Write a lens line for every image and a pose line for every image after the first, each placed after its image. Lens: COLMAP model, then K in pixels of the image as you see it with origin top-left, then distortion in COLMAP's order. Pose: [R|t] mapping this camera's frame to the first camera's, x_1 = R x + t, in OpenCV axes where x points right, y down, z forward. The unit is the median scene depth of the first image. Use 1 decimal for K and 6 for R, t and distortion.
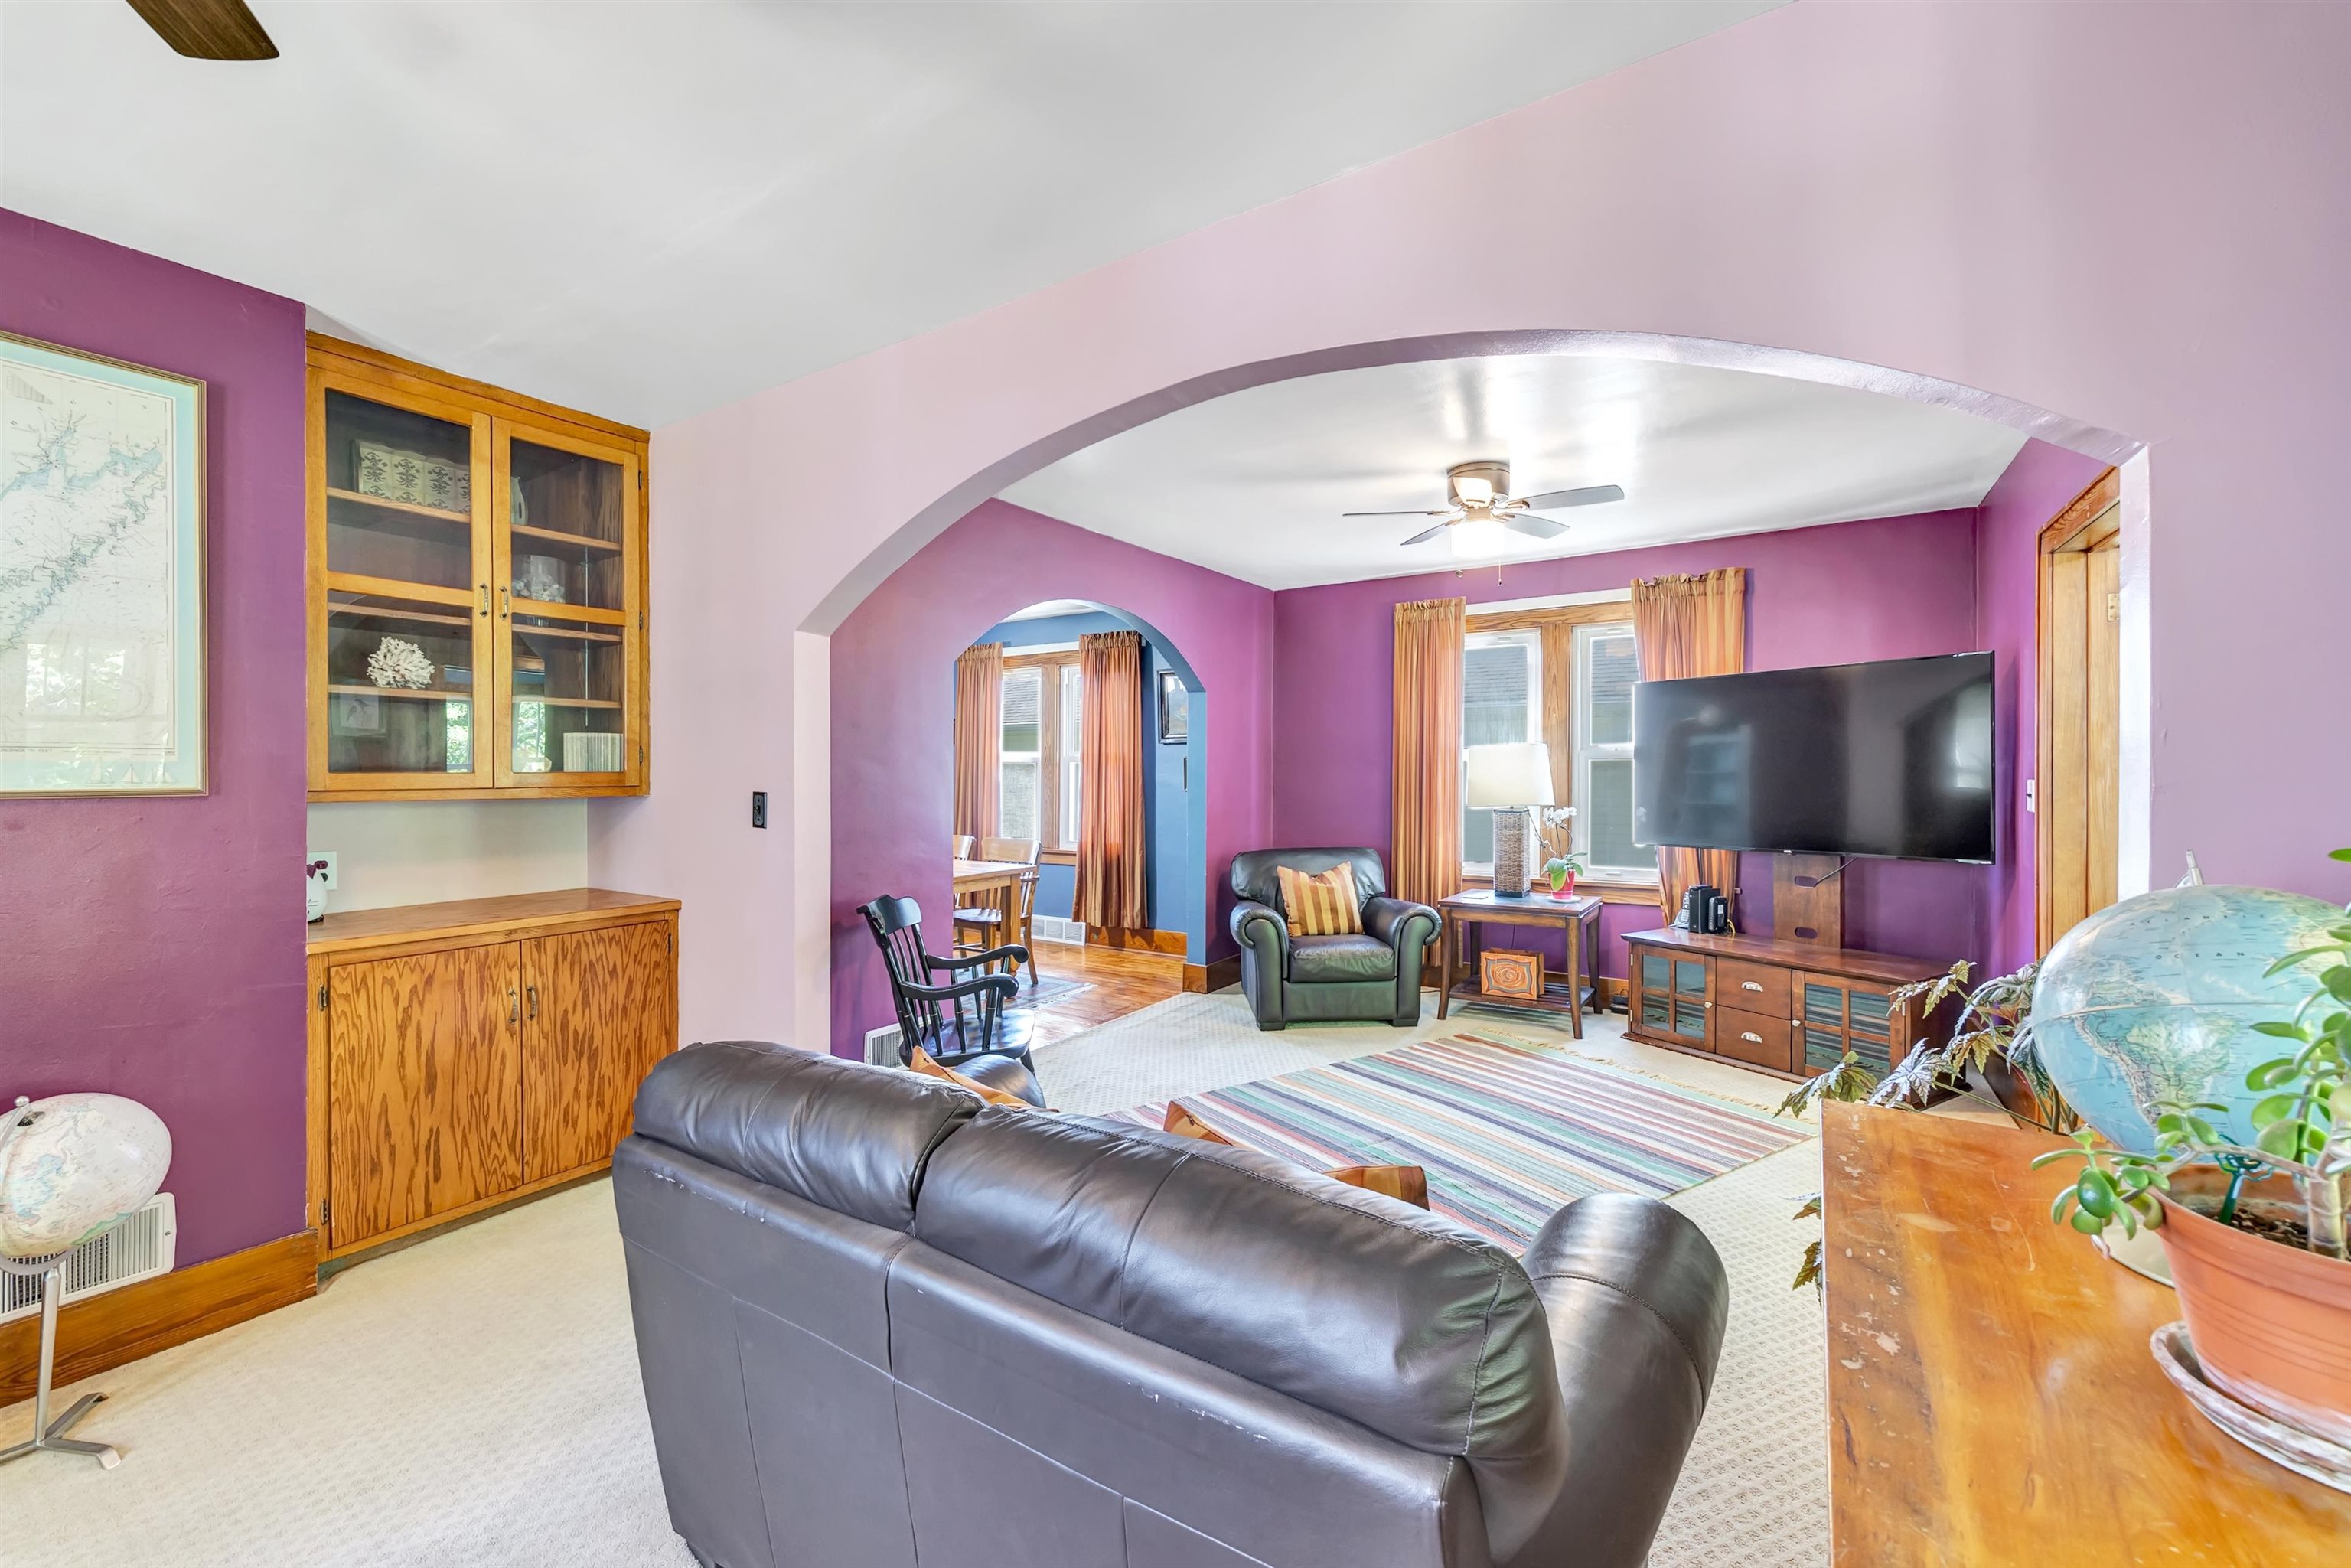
lens RADIAL K [[963.6, 0, 1164.3], [0, 963.6, 777.8], [0, 0, 1]] dist [-0.000307, -0.000111]
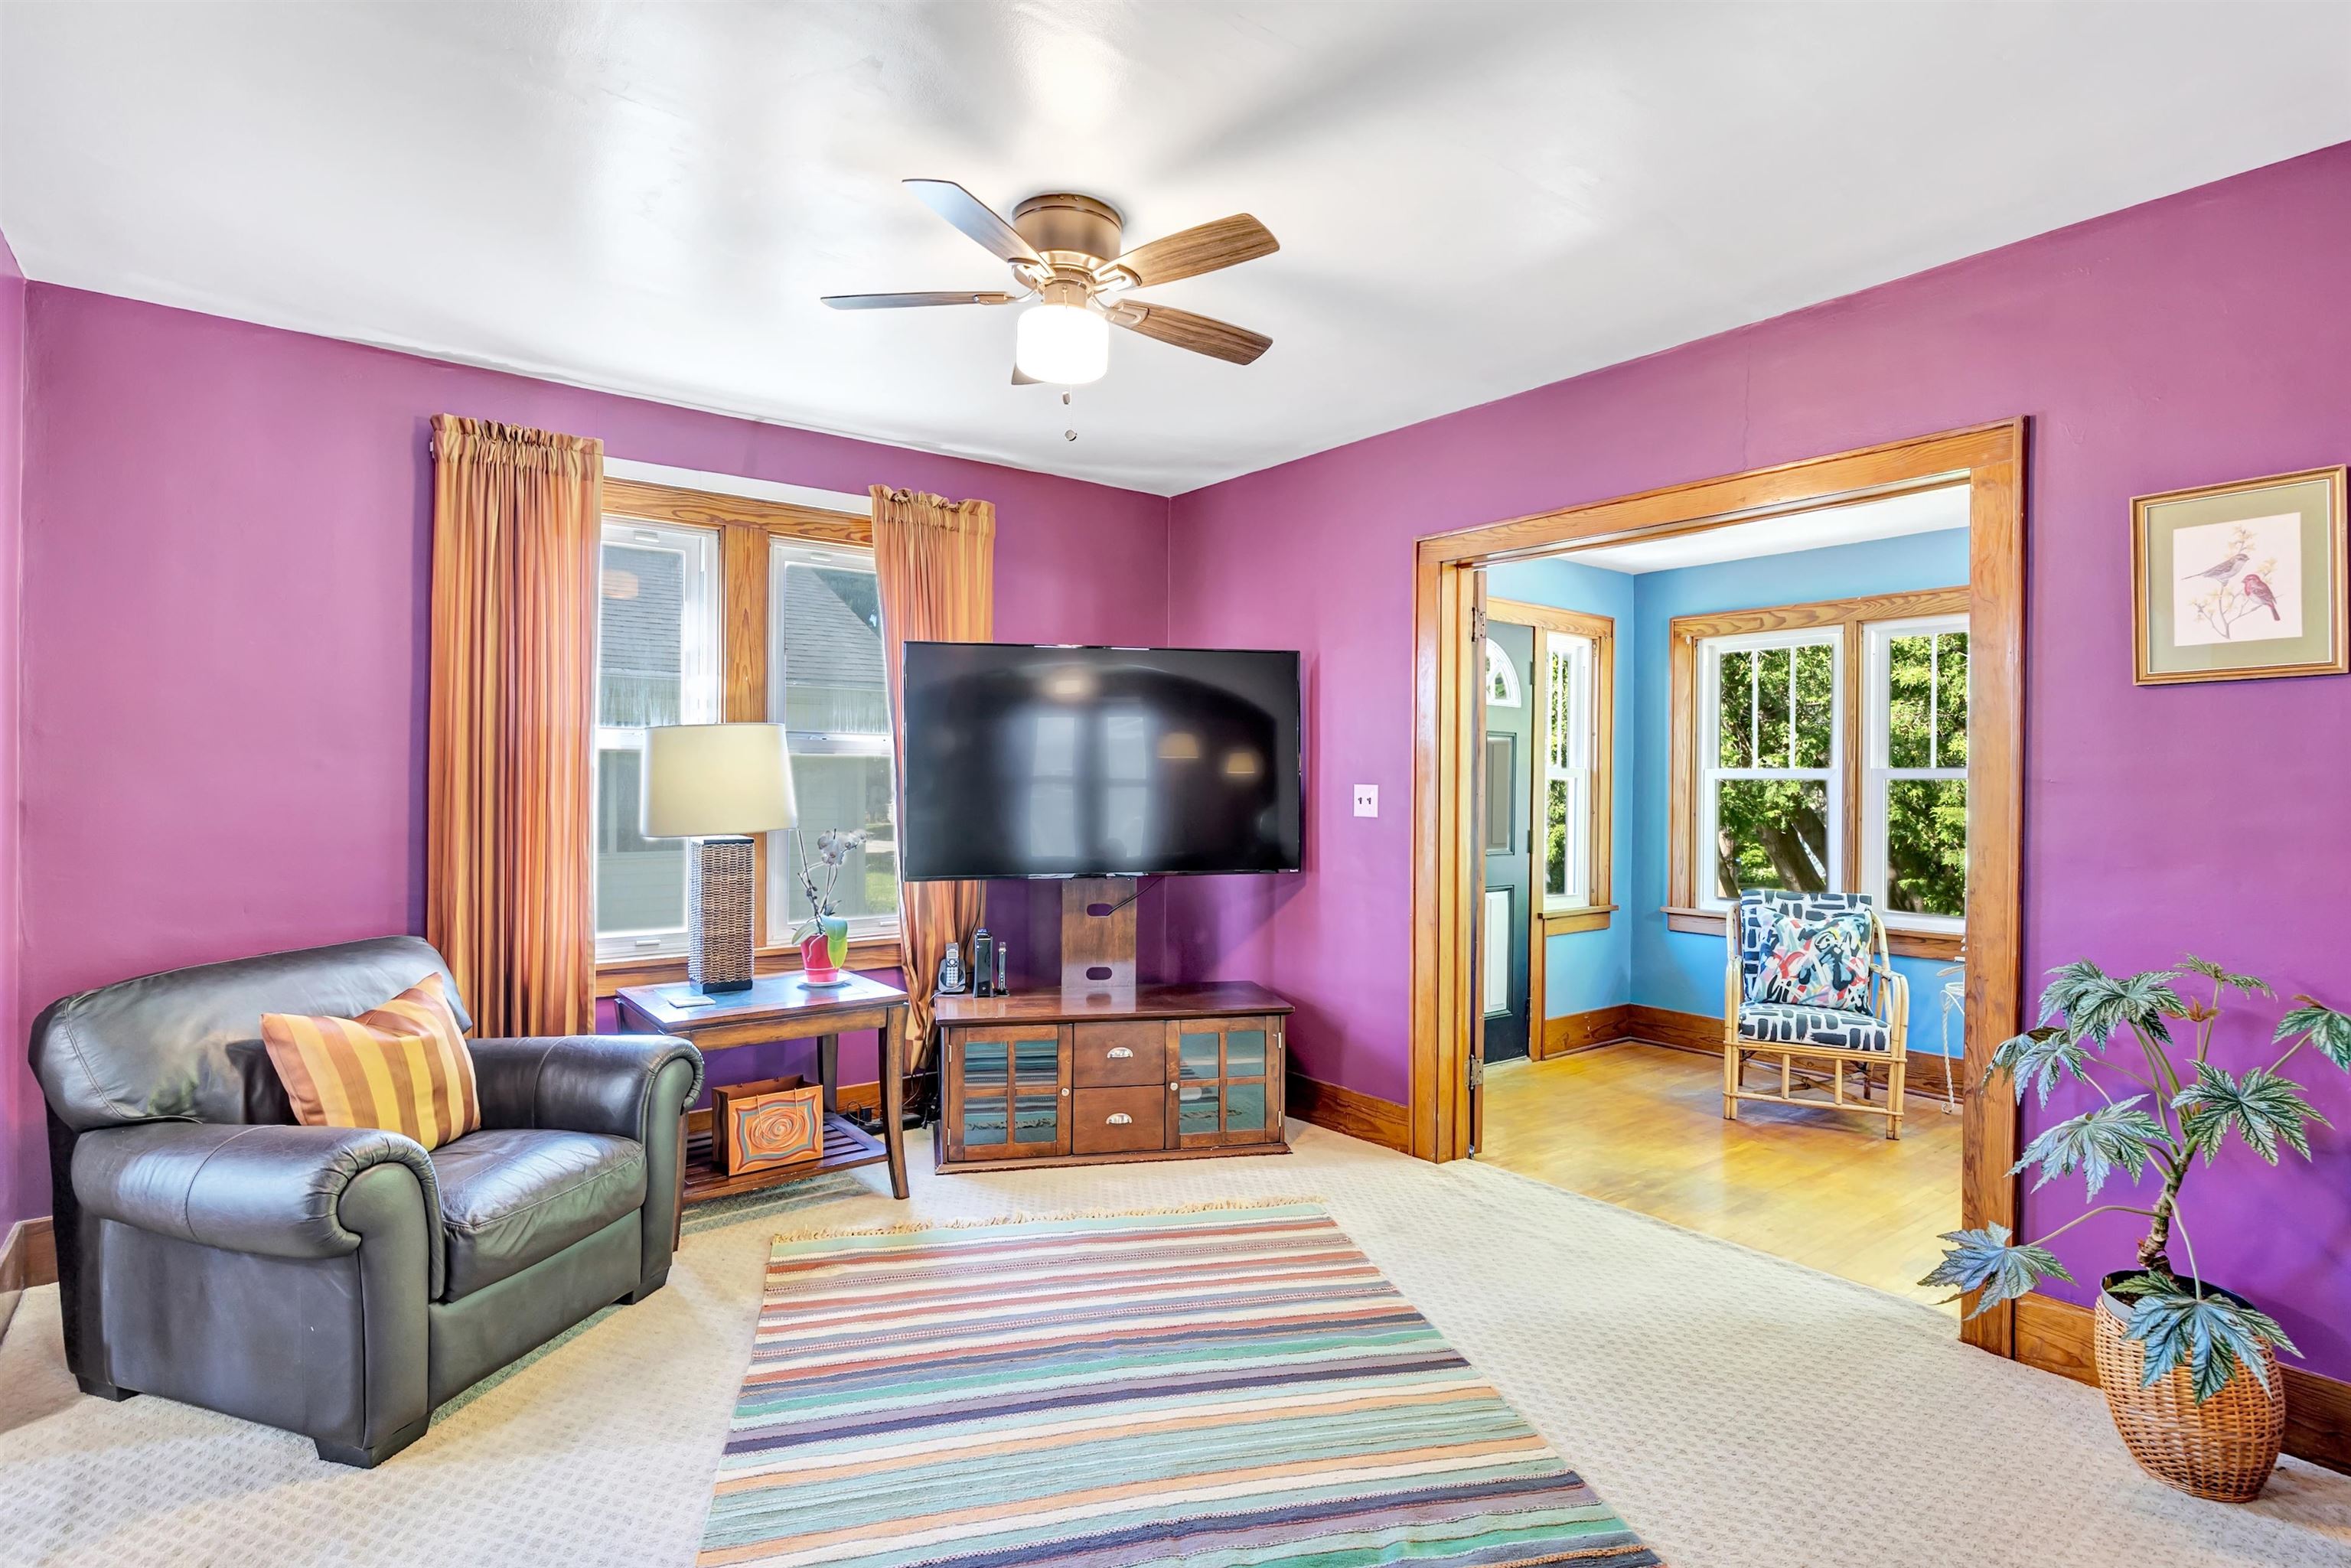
lens RADIAL K [[1160.3, 0, 1162.0], [0, 1160.3, 781.5], [0, 0, 1]] dist [-0.009980, 0.000190]
pose [[0.316402, 0.002157, 0.948623, -0.221384], [-0.003588, 0.999993, -0.001077, 0.000197], [-0.948618, -0.003062, 0.316407, 0.576555]]
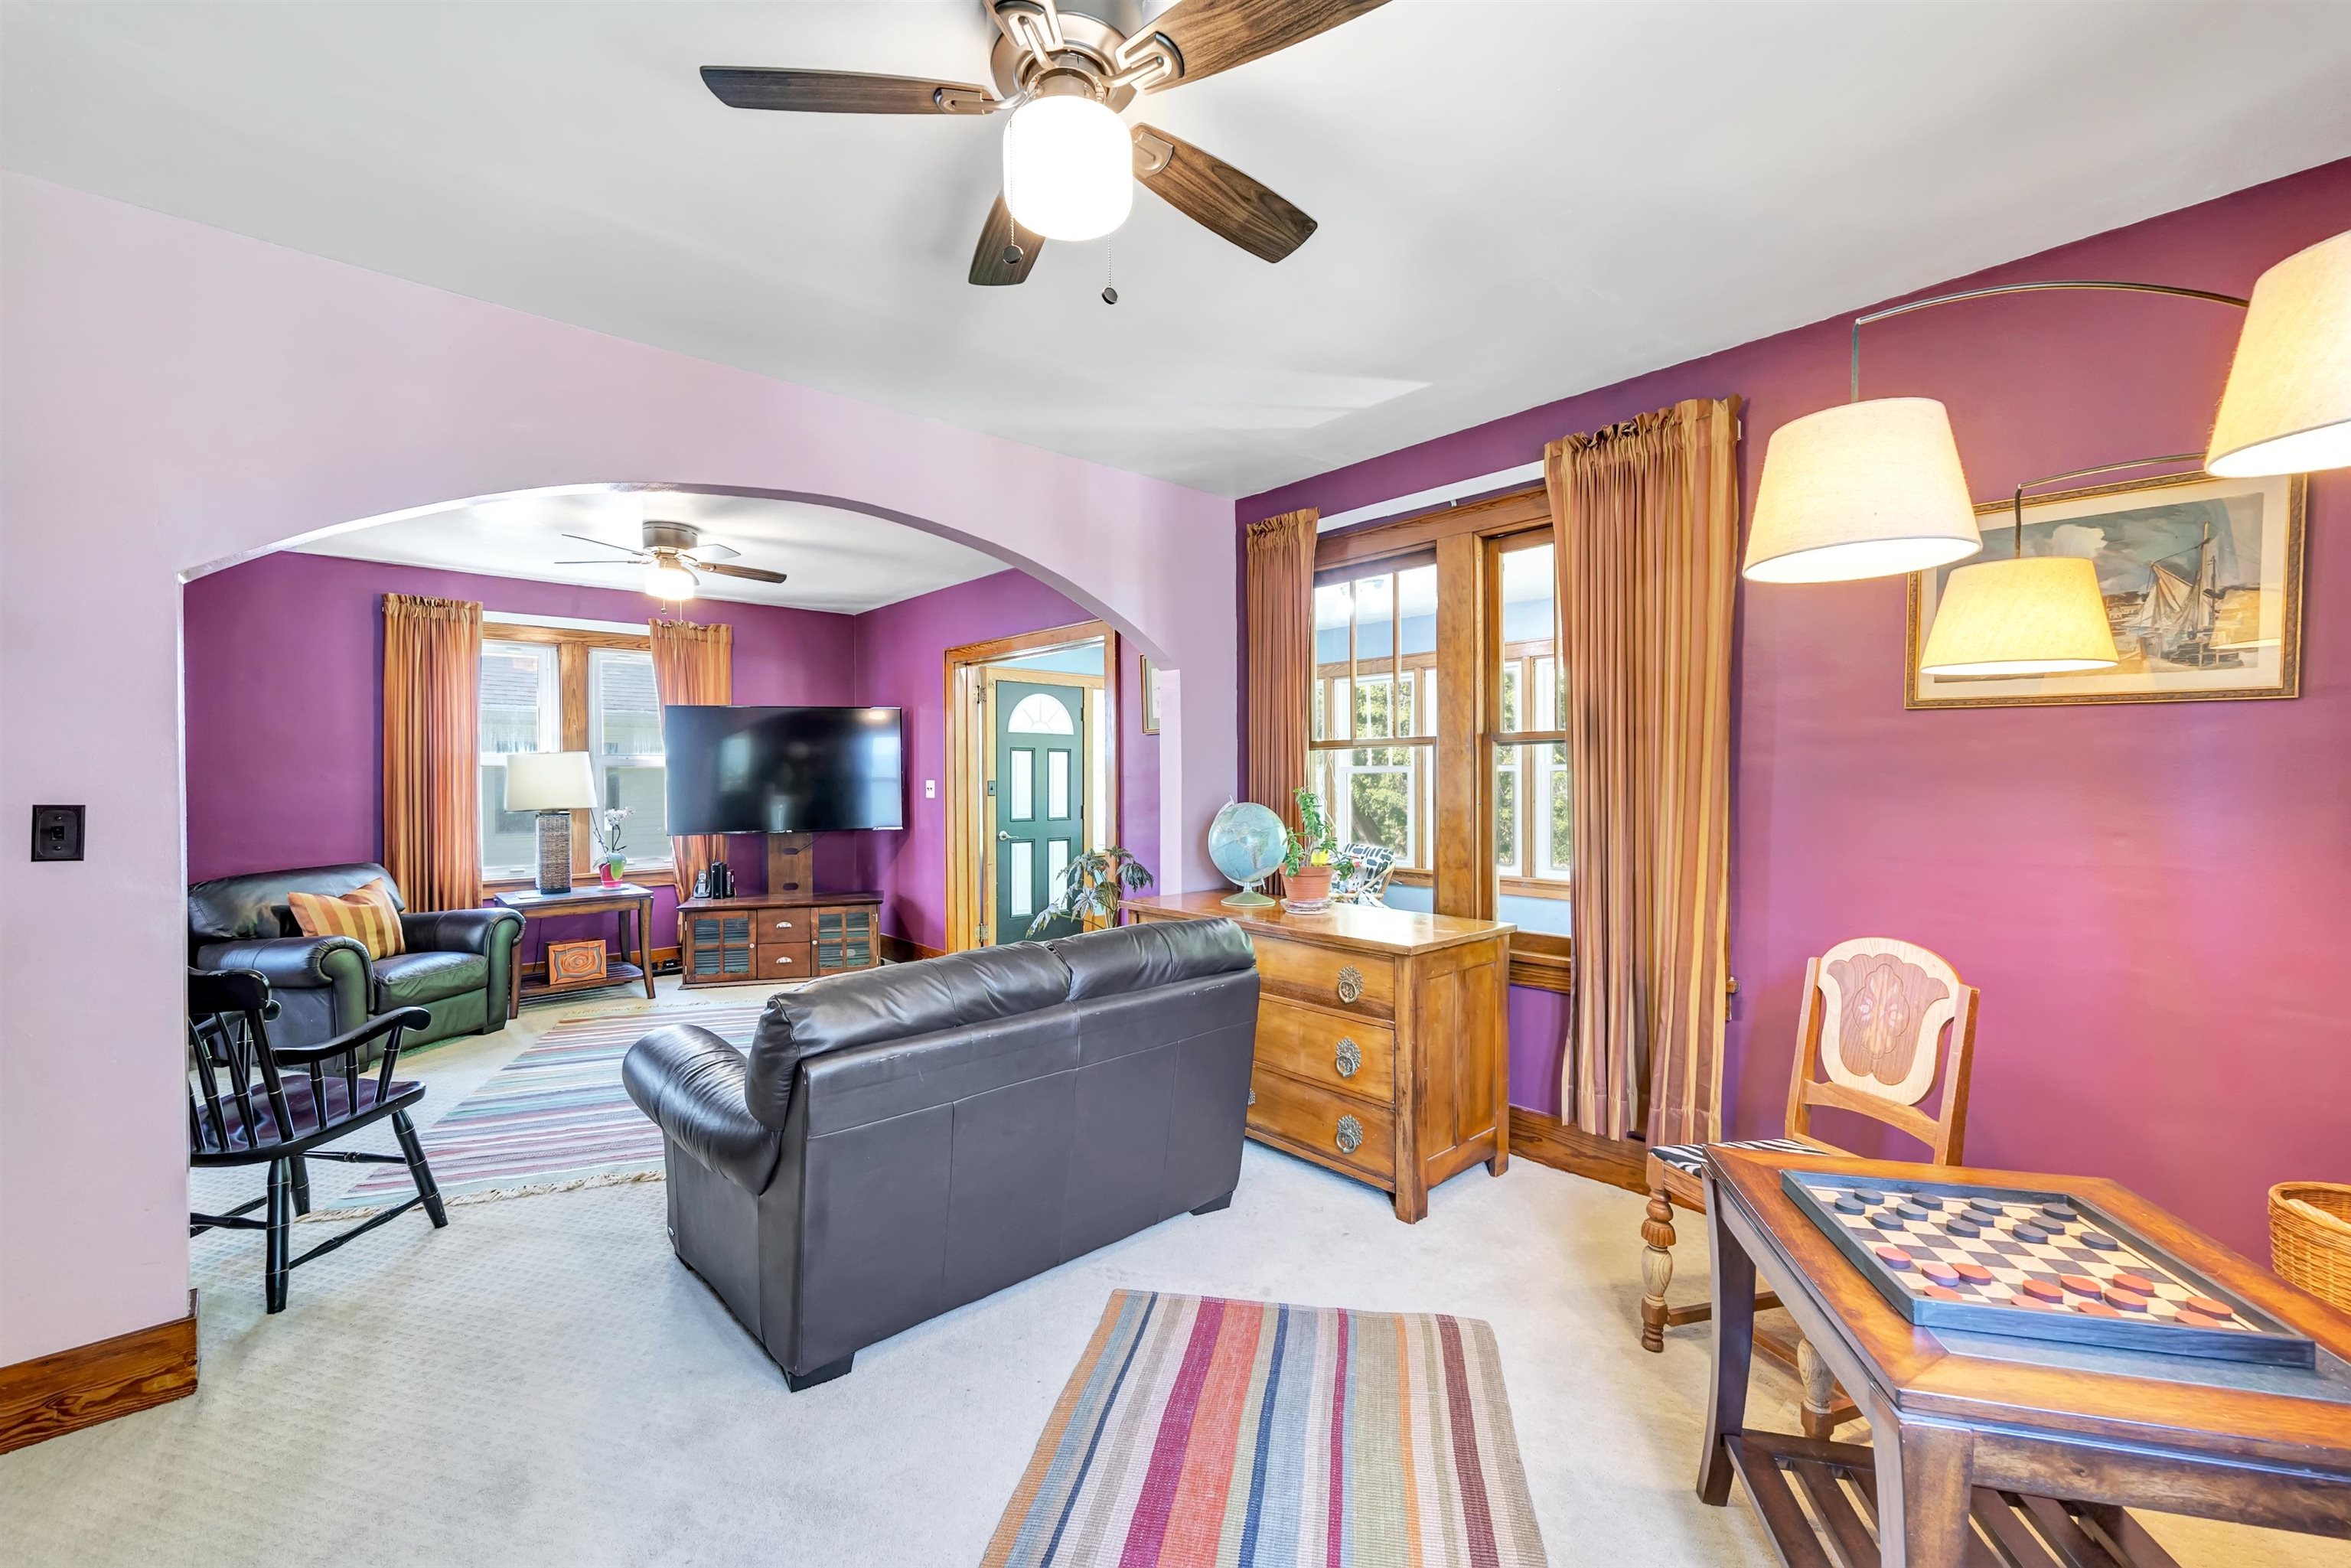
lens RADIAL K [[941.8, 0, 1158.8], [0, 941.8, 784.2], [0, 0, 1]] dist [0.000505, -0.000283]
pose [[0.250664, -0.008068, 0.968041, -0.523994], [0.007666, 0.999950, 0.006349, 0.000339], [-0.968044, 0.005830, 0.250713, 0.086401]]
